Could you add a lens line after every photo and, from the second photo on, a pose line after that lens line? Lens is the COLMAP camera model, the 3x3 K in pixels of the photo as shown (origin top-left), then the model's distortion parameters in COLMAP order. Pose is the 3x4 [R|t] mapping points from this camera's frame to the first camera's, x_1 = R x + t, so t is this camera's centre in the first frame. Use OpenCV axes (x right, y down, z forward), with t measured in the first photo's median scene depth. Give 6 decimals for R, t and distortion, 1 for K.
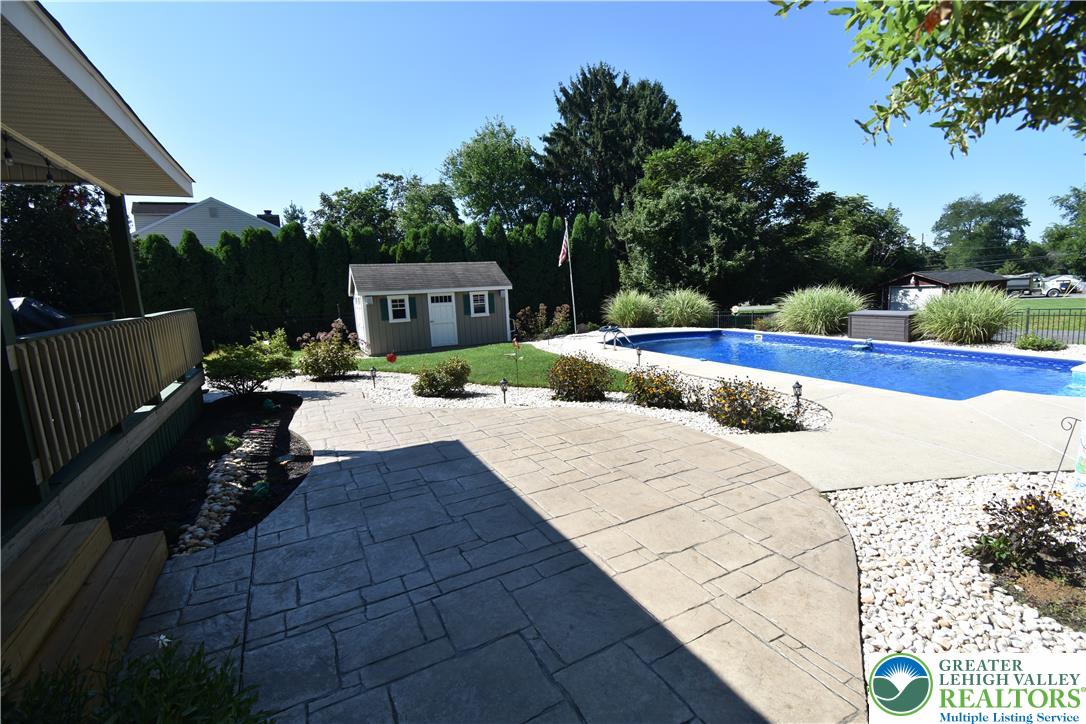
lens RADIAL K [[482.9, 0, 544.9], [0, 482.9, 362.6], [0, 0, 1]] dist [0.001826, -0.011163]
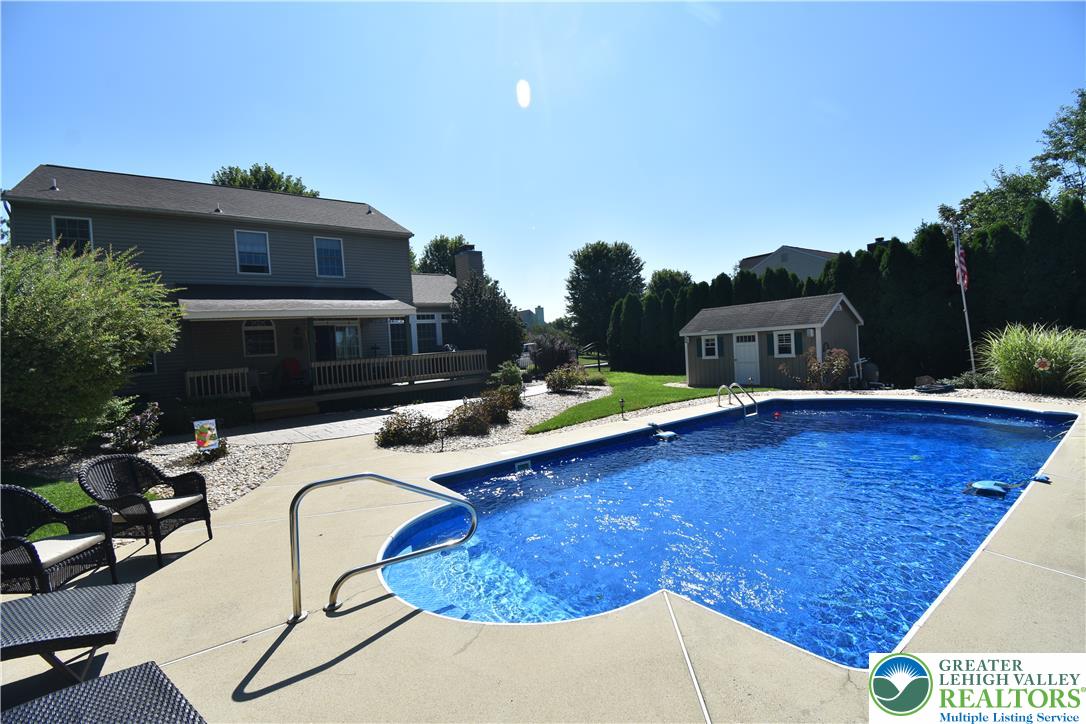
lens RADIAL K [[482.9, 0, 550.2], [0, 482.9, 364.6], [0, 0, 1]] dist [0.001826, -0.011163]
pose [[0.182219, 0.071089, -0.980685, 0.720765], [-0.096838, 0.993832, 0.054049, -0.091358], [0.978478, 0.085119, 0.187979, 0.400849]]
